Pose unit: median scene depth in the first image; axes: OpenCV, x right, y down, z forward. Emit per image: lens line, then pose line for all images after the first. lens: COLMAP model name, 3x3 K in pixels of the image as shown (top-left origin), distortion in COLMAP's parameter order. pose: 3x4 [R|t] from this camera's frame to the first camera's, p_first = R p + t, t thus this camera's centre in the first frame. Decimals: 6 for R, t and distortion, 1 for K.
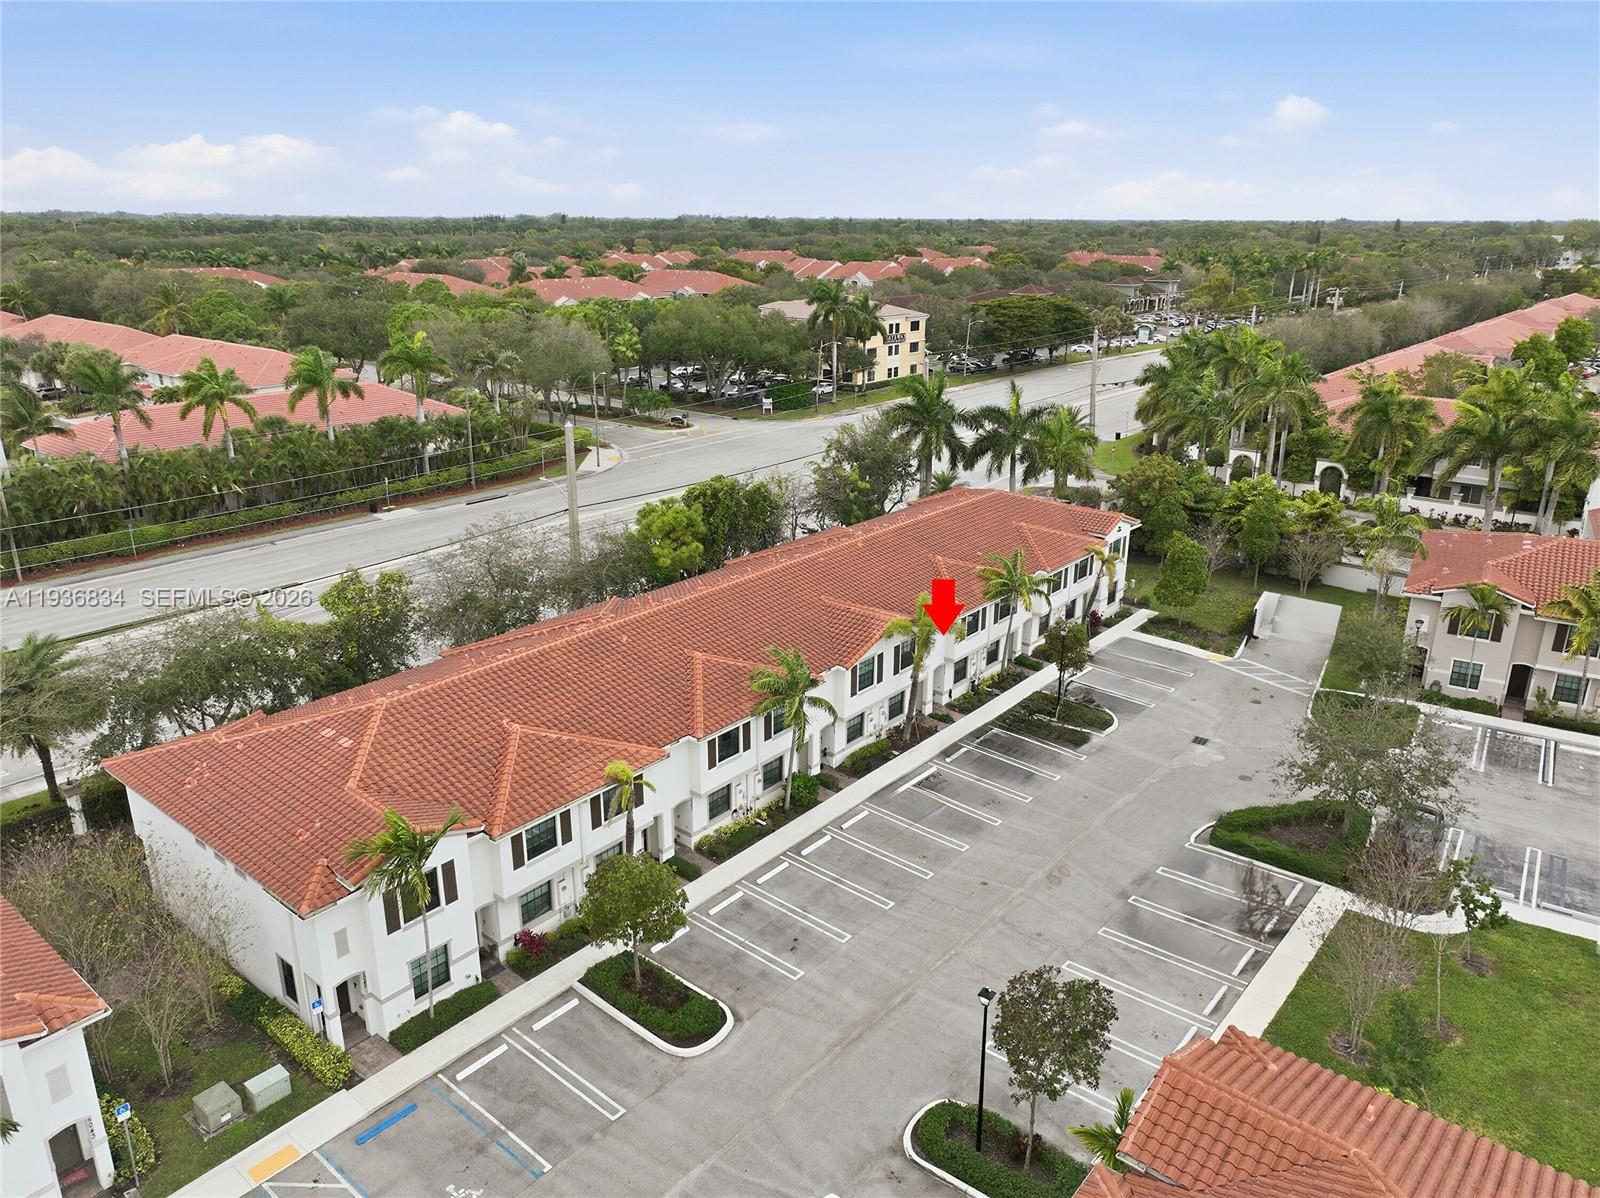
lens RADIAL K [[1120.1, 0, 800.0], [0, 1120.1, 599.0], [0, 0, 1]] dist [0.002741, -0.000243]
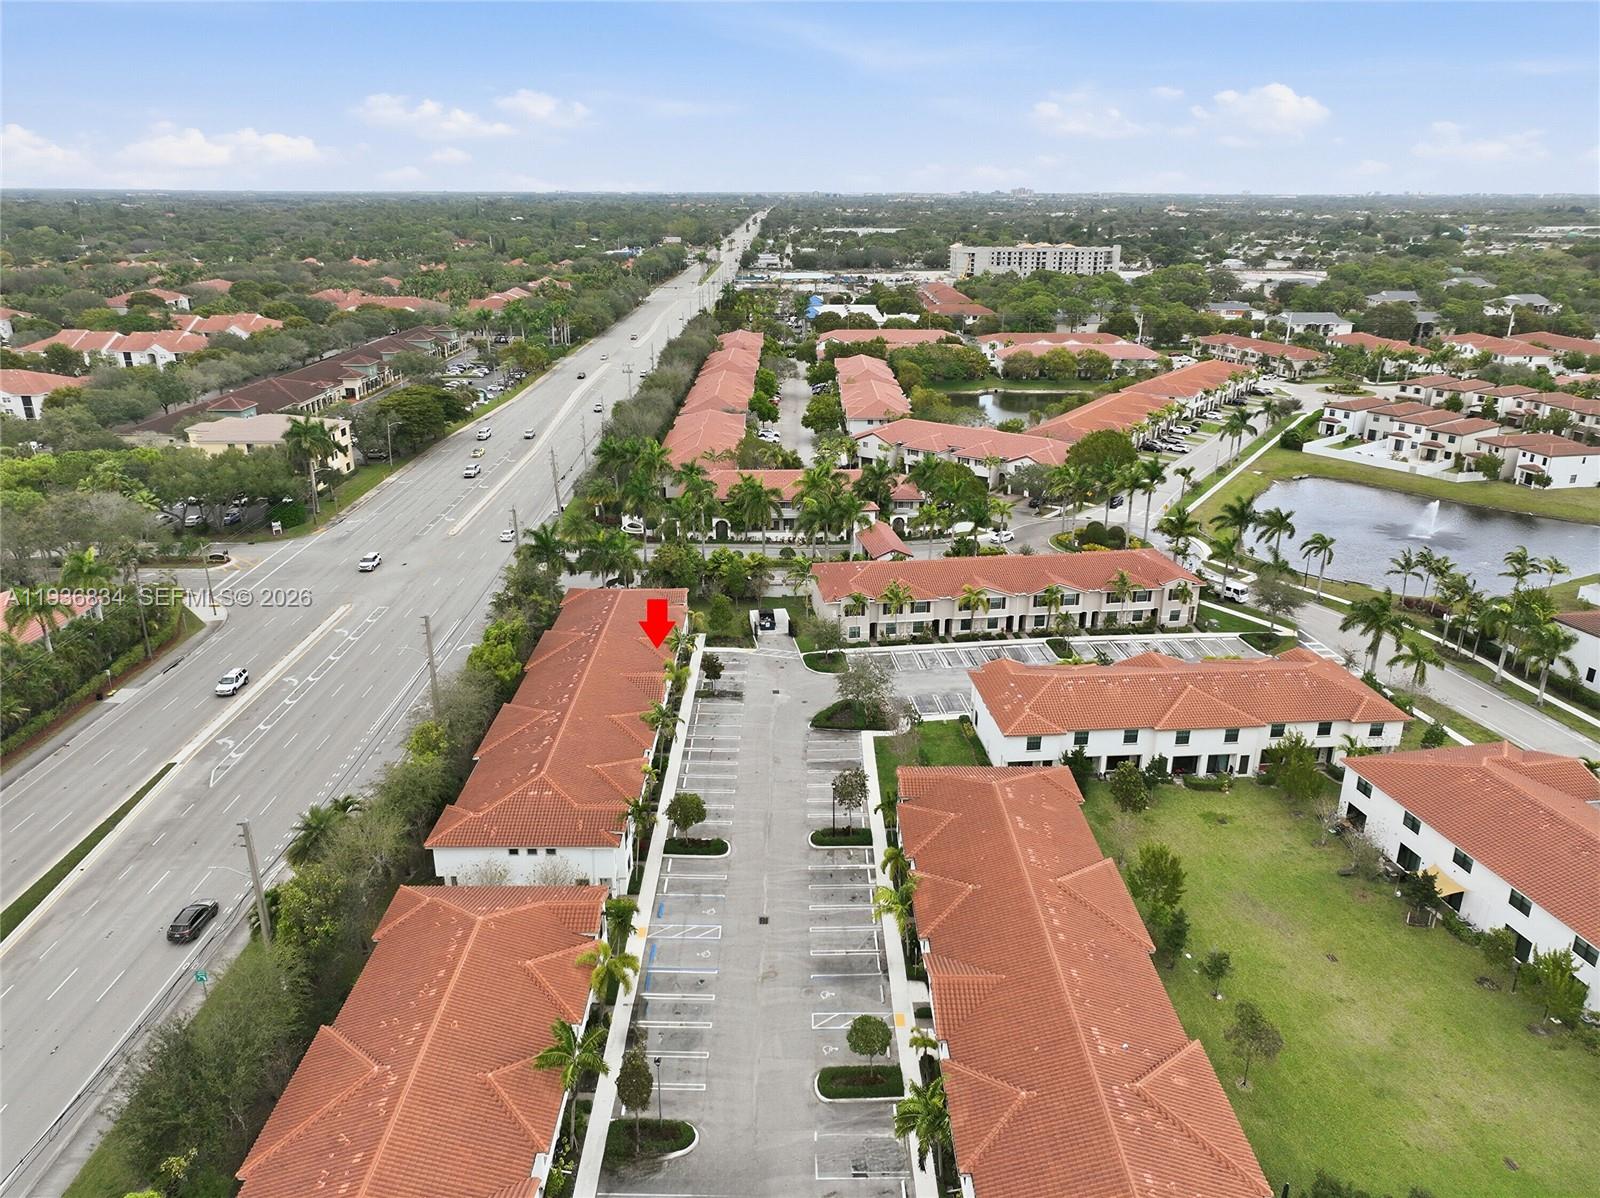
lens RADIAL K [[1120.1, 0, 800.0], [0, 1120.1, 599.0], [0, 0, 1]] dist [0.002741, -0.000243]
pose [[0.766781, -0.222081, 0.602269, -0.844447], [0.207118, 0.973660, 0.095335, -0.238193], [-0.607577, 0.051640, 0.792580, -0.735227]]
